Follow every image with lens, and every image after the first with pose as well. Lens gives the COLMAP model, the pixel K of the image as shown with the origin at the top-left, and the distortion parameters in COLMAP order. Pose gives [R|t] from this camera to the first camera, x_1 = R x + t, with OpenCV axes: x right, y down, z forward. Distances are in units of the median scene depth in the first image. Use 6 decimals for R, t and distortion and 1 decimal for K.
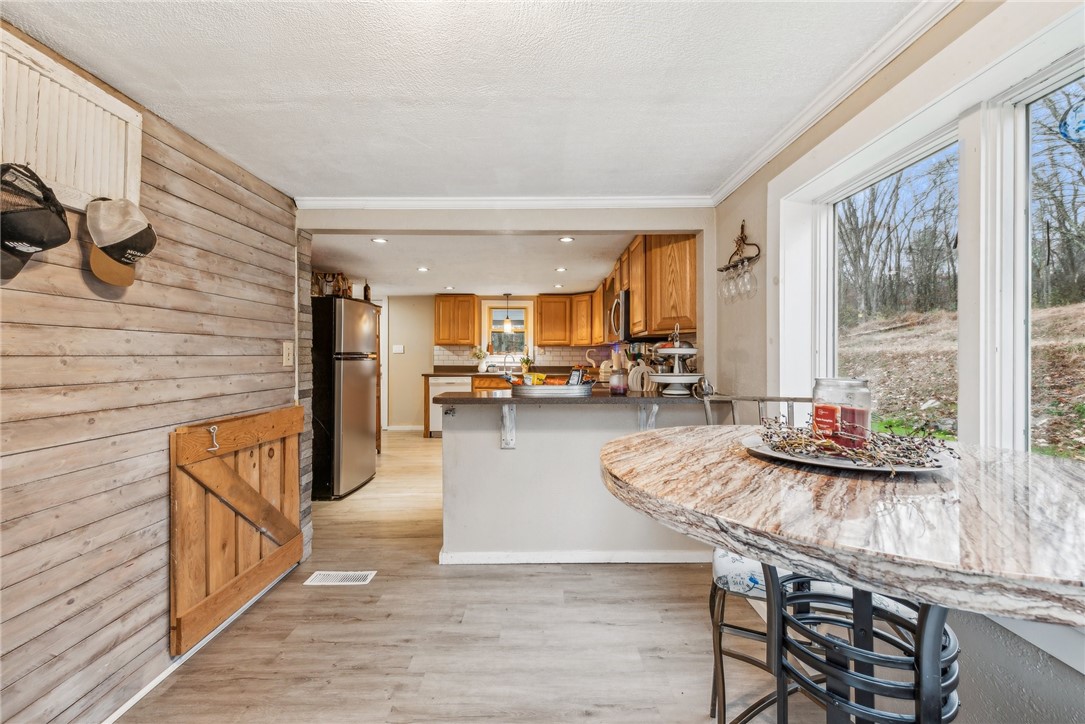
lens RADIAL K [[426.6, 0, 535.9], [0, 426.6, 359.3], [0, 0, 1]] dist [0.007304, -0.000323]
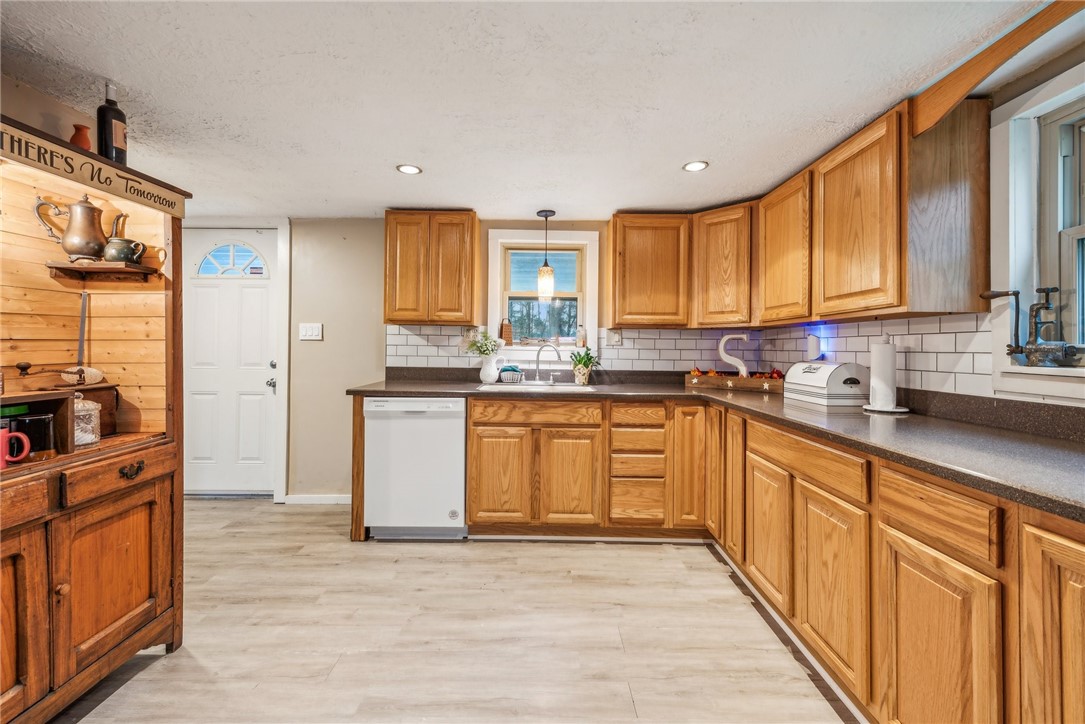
lens RADIAL K [[426.6, 0, 540.4], [0, 426.6, 346.2], [0, 0, 1]] dist [0.007304, -0.000323]
pose [[0.999826, 0.008756, 0.016480, -0.078502], [-0.008653, 0.999943, -0.006319, -0.007169], [-0.016535, 0.006175, 0.999844, 0.538881]]
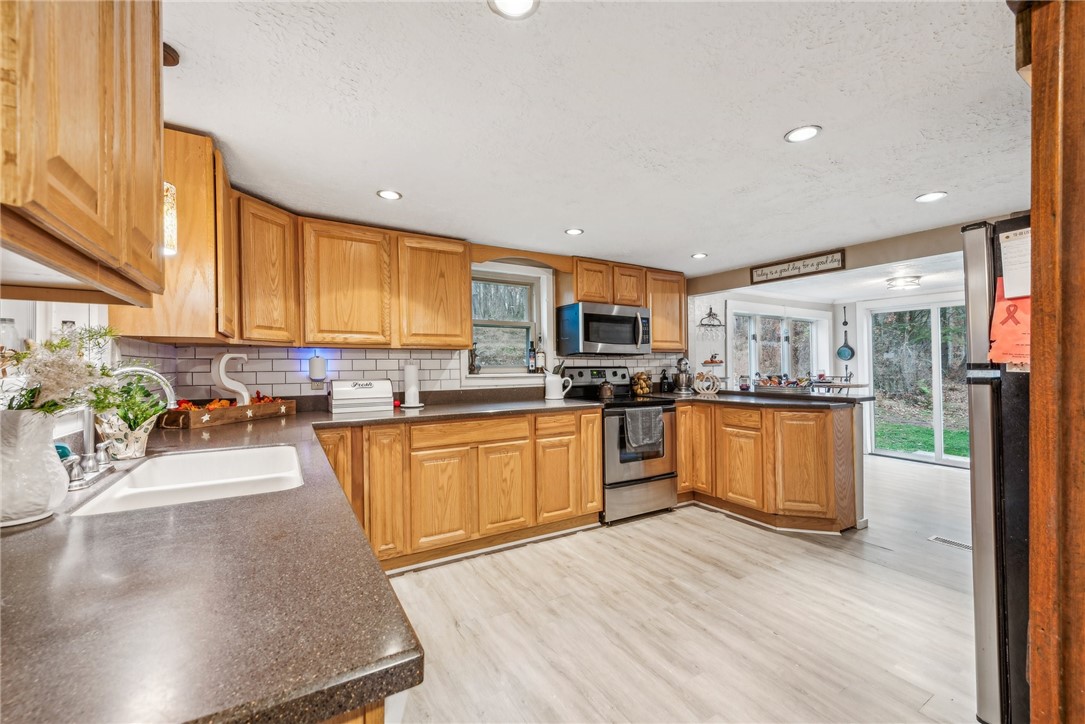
lens RADIAL K [[426.6, 0, 544.1], [0, 426.6, 355.9], [0, 0, 1]] dist [0.007304, -0.000323]
pose [[-0.516470, 0.018442, 0.856107, -0.307595], [0.008144, 0.999829, -0.016625, -0.013381], [-0.856267, -0.001614, -0.516532, 0.934420]]
